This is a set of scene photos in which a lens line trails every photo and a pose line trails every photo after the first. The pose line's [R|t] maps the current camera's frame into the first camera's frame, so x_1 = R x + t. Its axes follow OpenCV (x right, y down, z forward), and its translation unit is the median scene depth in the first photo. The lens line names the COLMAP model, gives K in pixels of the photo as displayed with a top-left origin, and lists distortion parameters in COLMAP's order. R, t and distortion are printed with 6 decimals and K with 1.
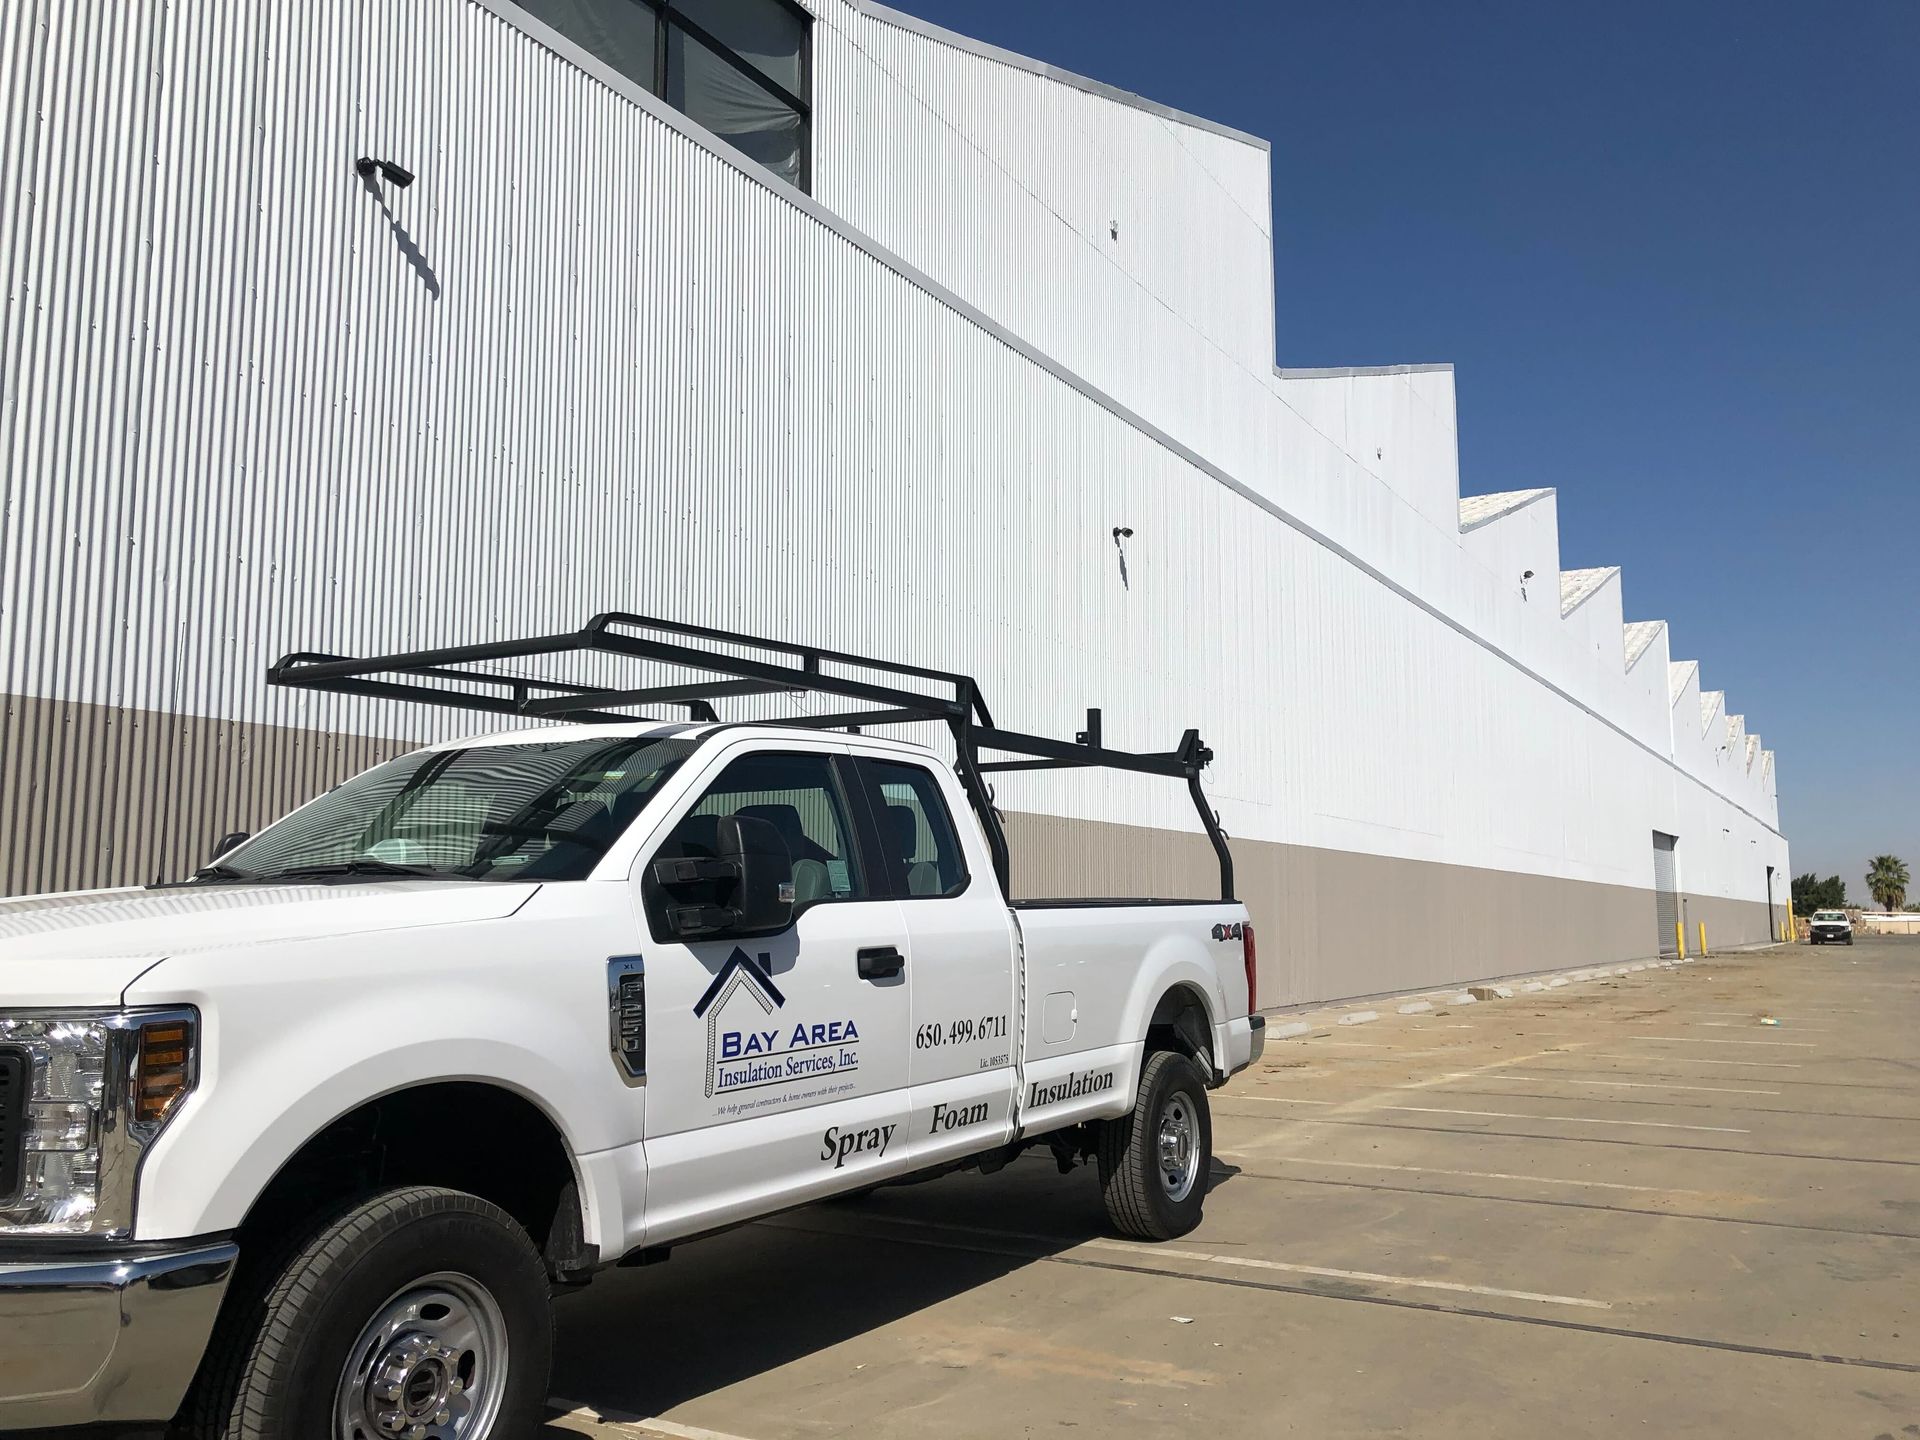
lens RADIAL K [[1563.3, 0, 975.5], [0, 1563.3, 669.6], [0, 0, 1]] dist [0.079810, -0.114946]
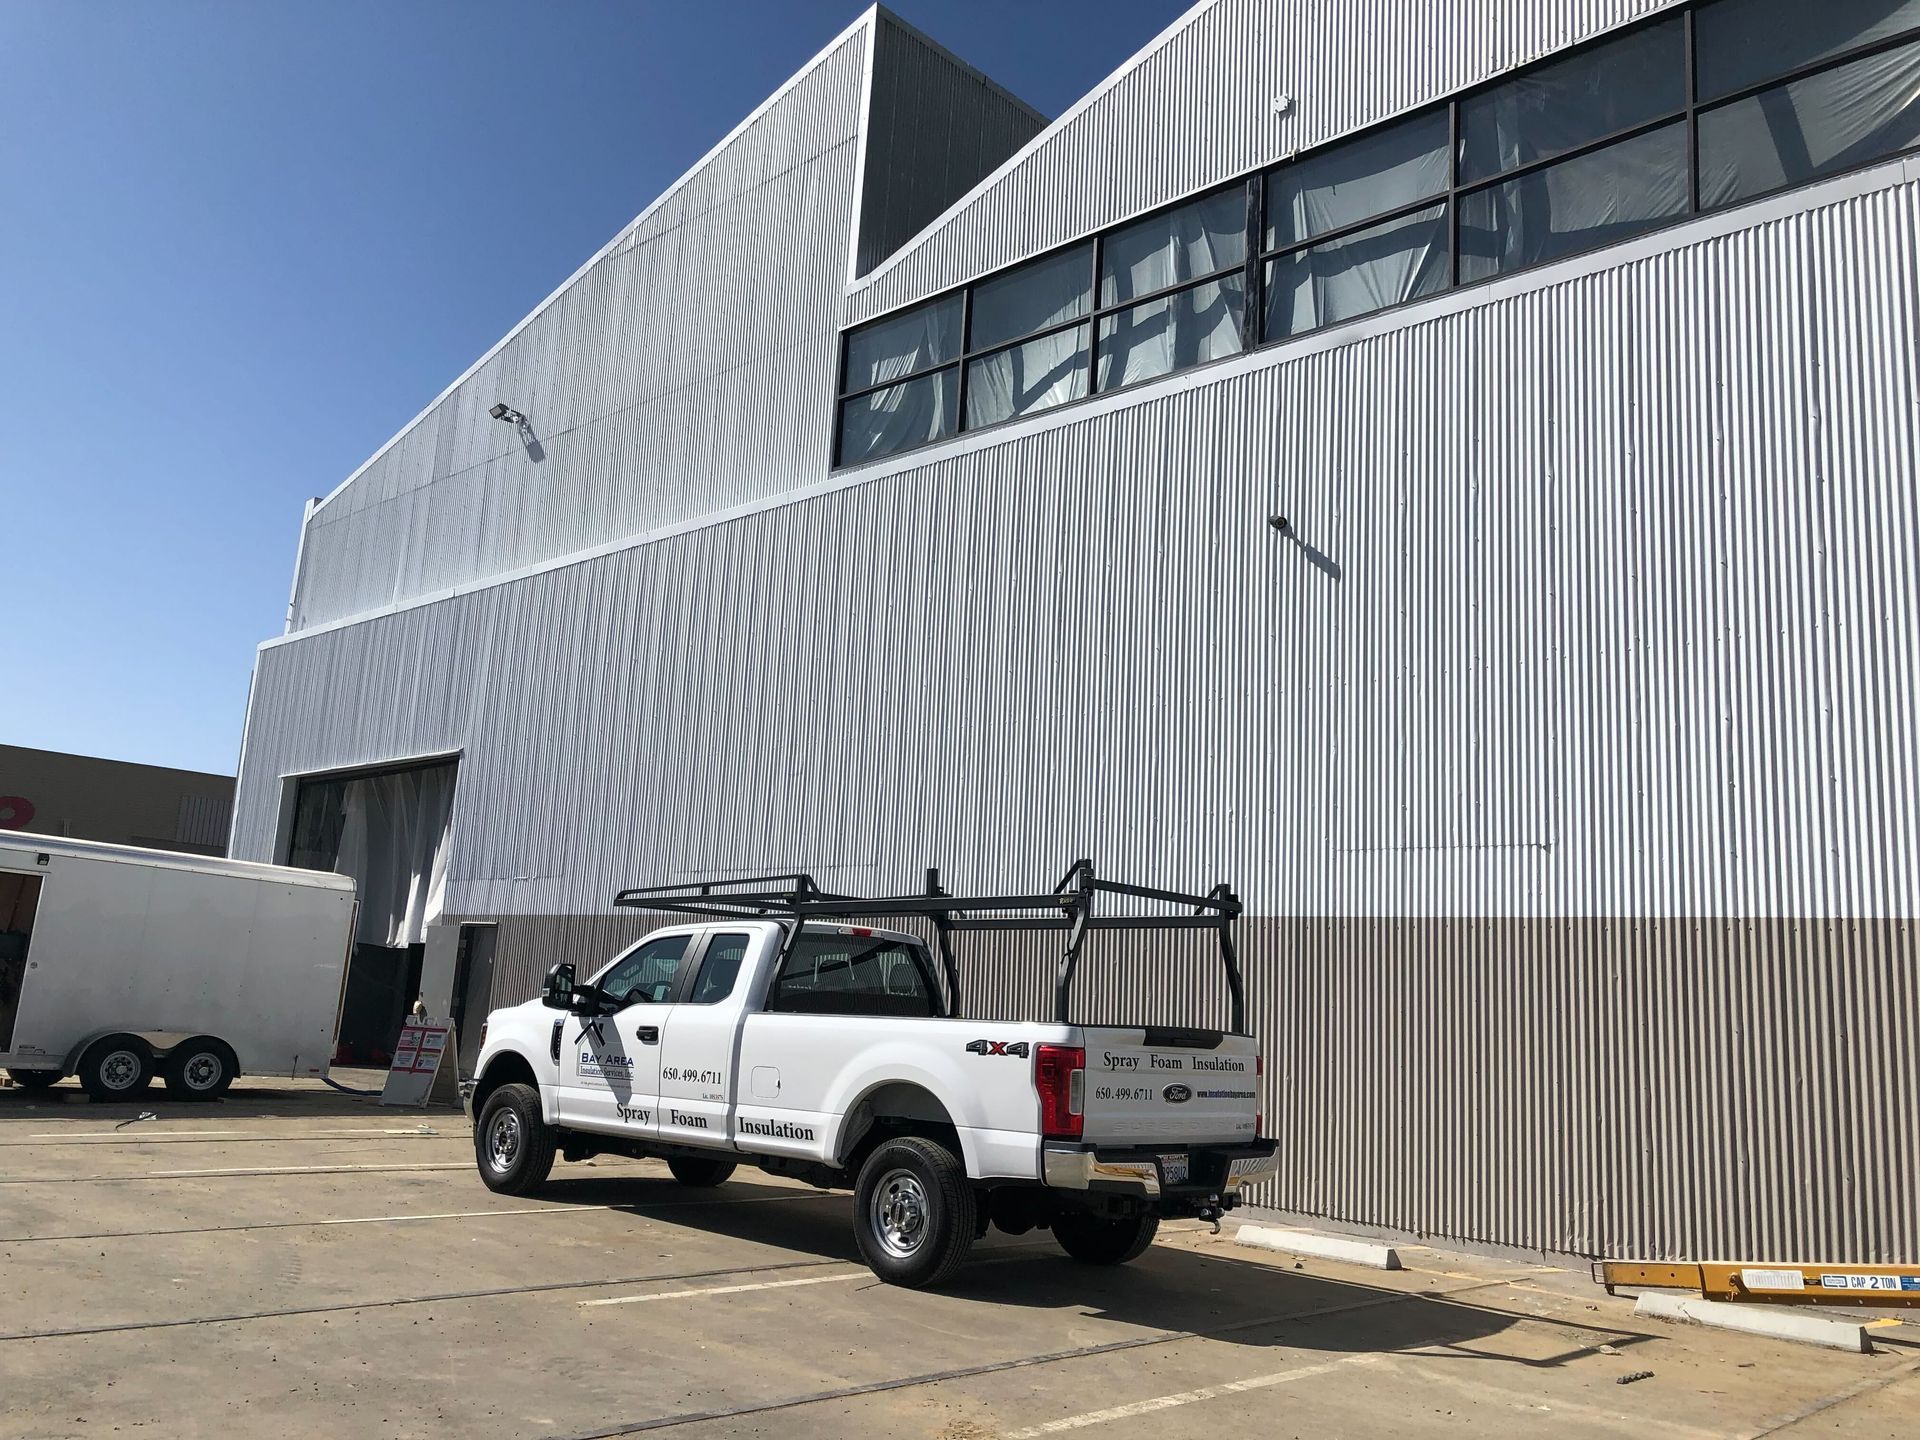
lens RADIAL K [[1578.1, 0, 959.3], [0, 1578.1, 716.6], [0, 0, 1]] dist [0.080106, -0.120373]
pose [[-0.233736, -0.194364, -0.952675, 1.807330], [0.091354, 0.971092, -0.220535, 0.259309], [0.967999, -0.138578, -0.209223, 1.756400]]
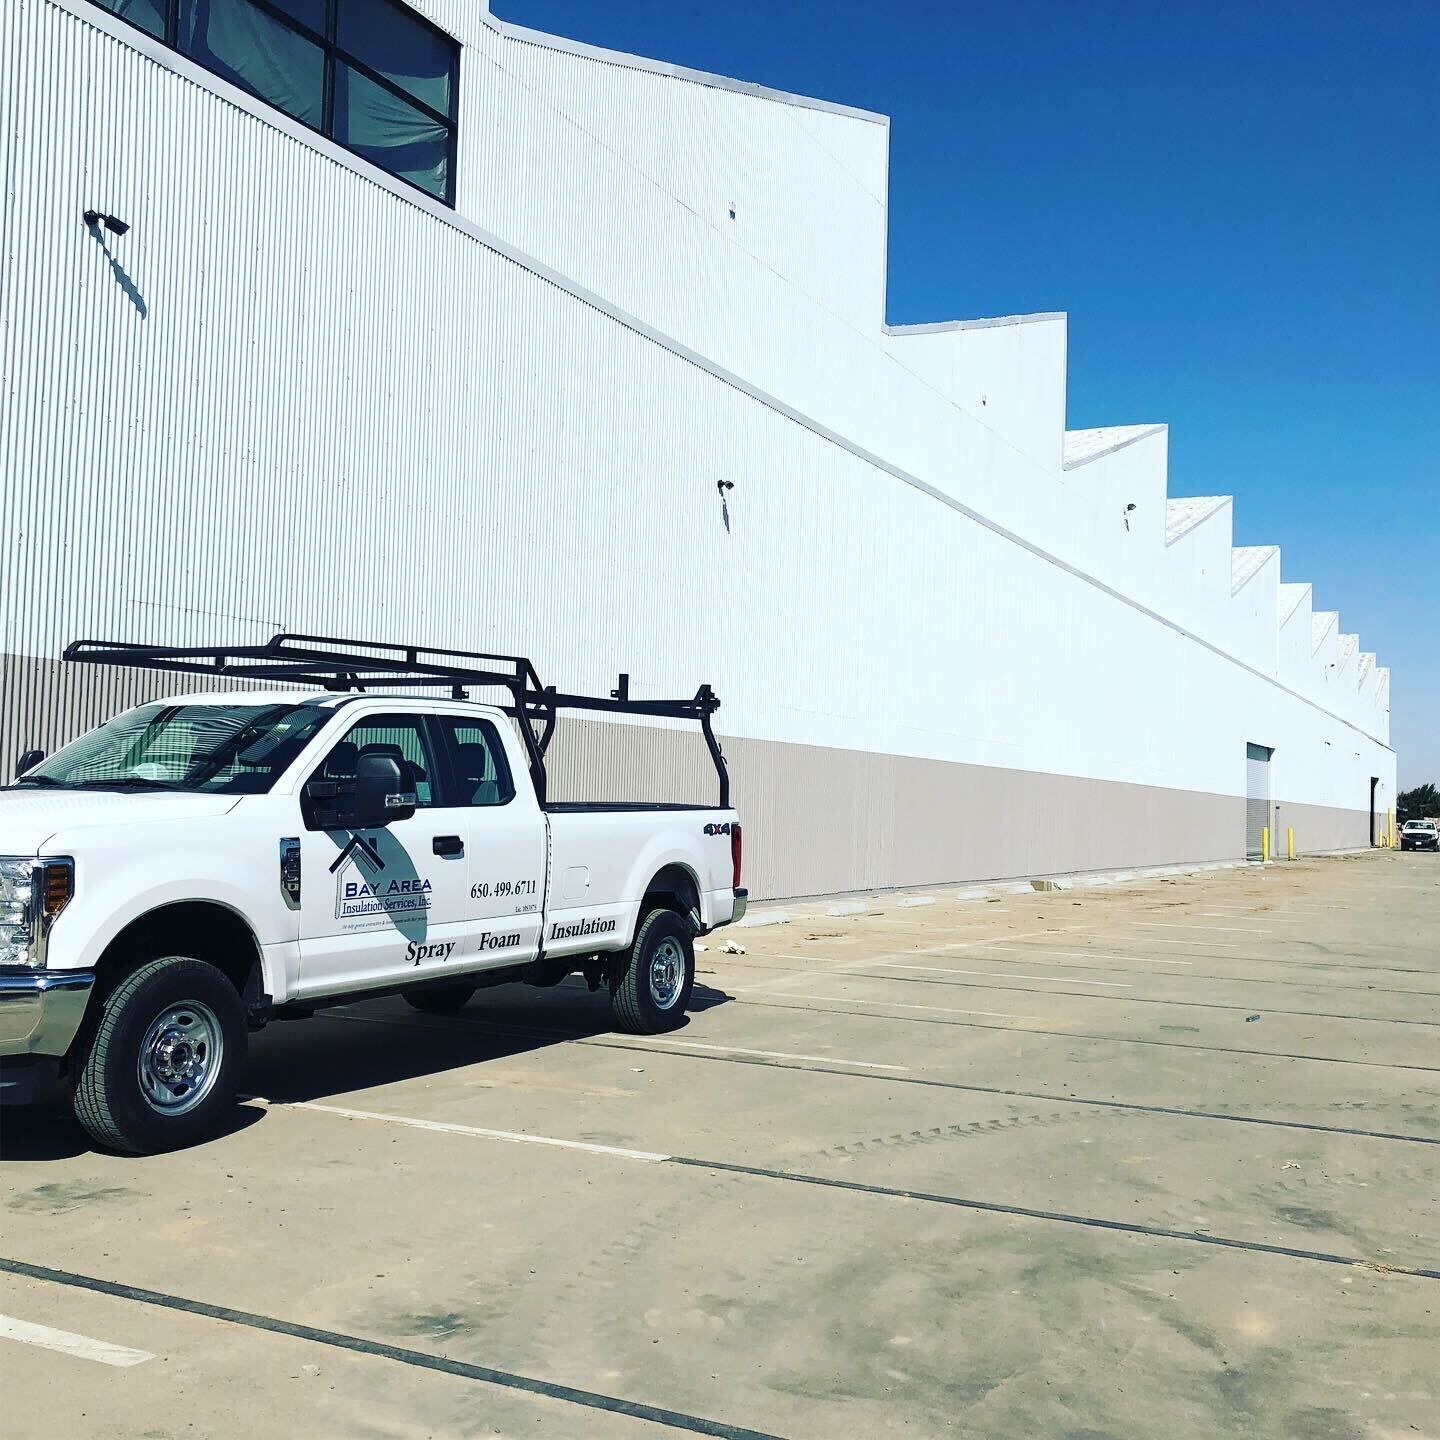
lens RADIAL K [[1576.6, 0, 716.8], [0, 1576.6, 663.4], [0, 0, 1]] dist [0.126471, -0.268981]
pose [[0.998432, 0.032012, 0.045917, 0.125240], [-0.035066, 0.997114, 0.067333, -0.112051], [-0.043629, -0.068837, 0.996673, -0.588234]]
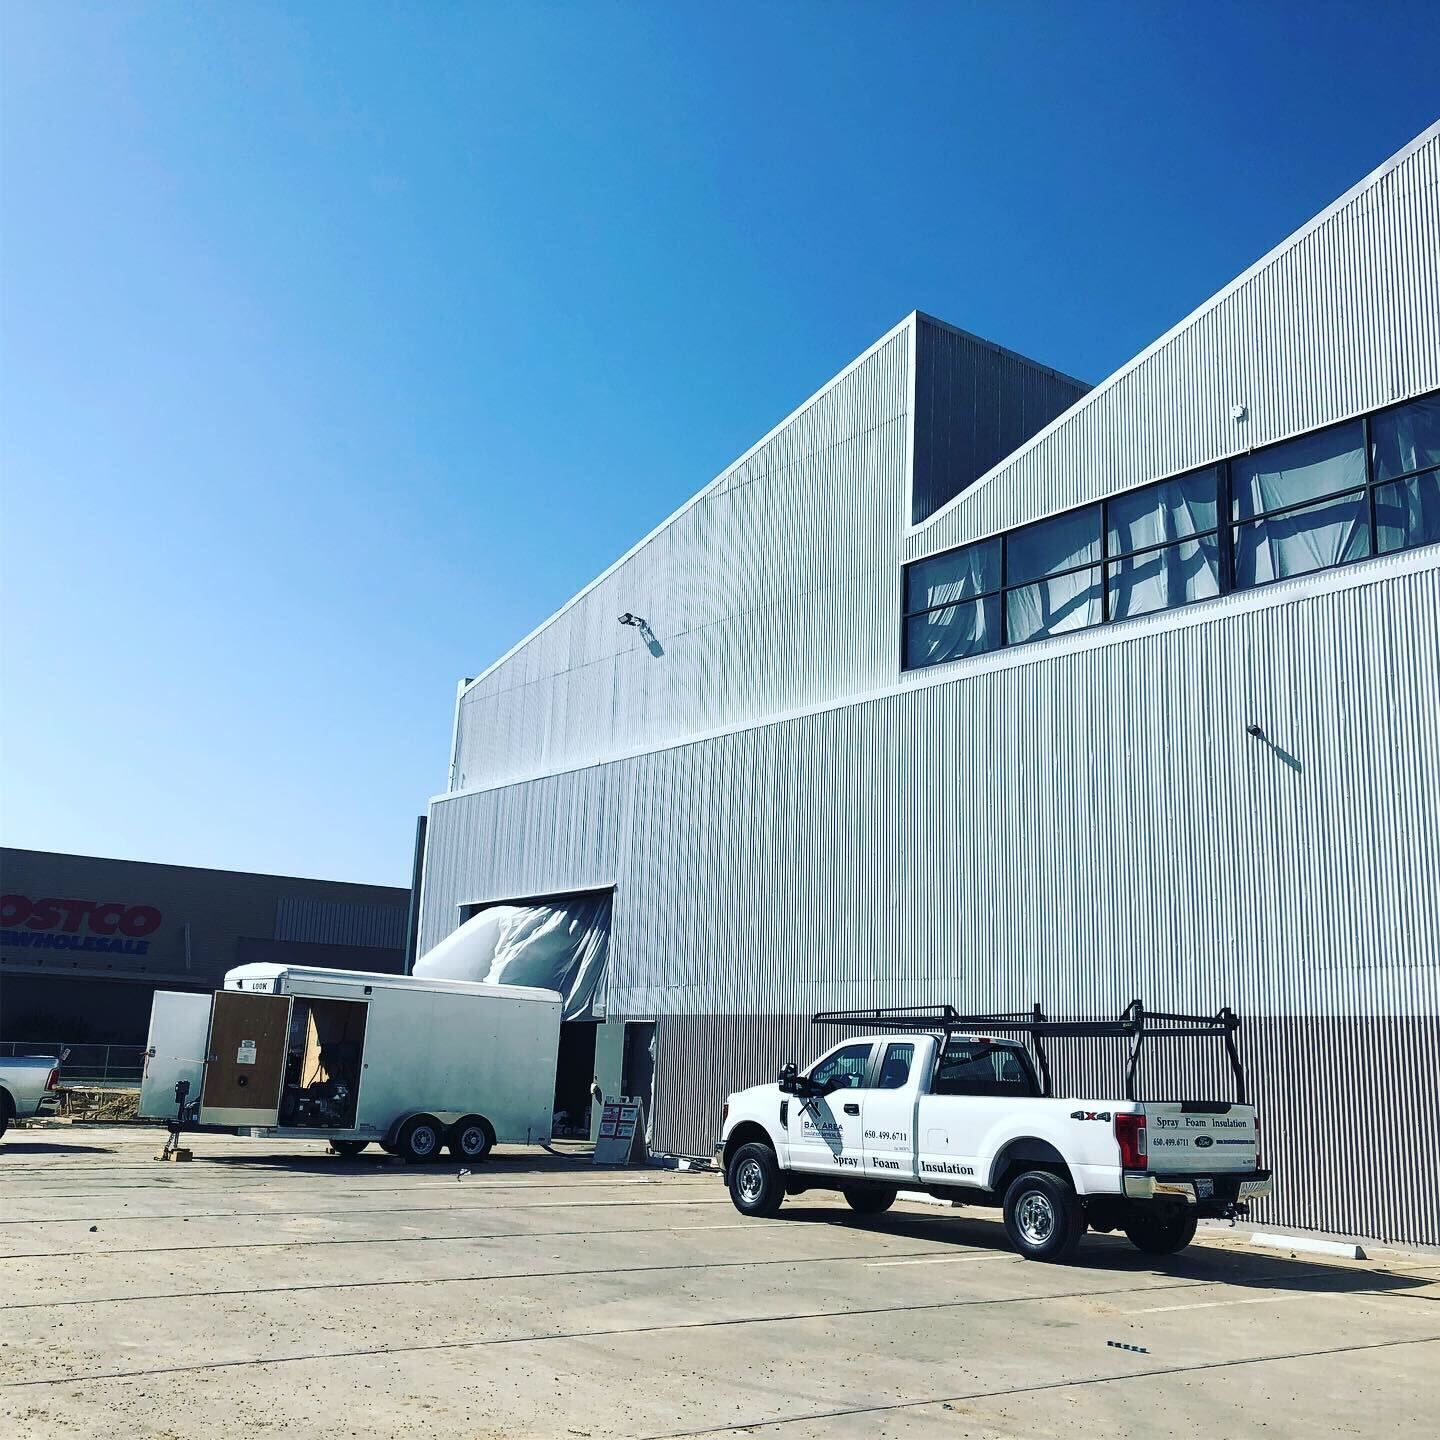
lens RADIAL K [[1582.4, 0, 720.0], [0, 1582.4, 720.0], [0, 0, 1]] dist [0.122749, -0.334734]
pose [[-0.378355, -0.211910, -0.901078, 2.995050], [0.106586, 0.956995, -0.269815, 0.256892], [0.919503, -0.198129, -0.339497, 1.882772]]
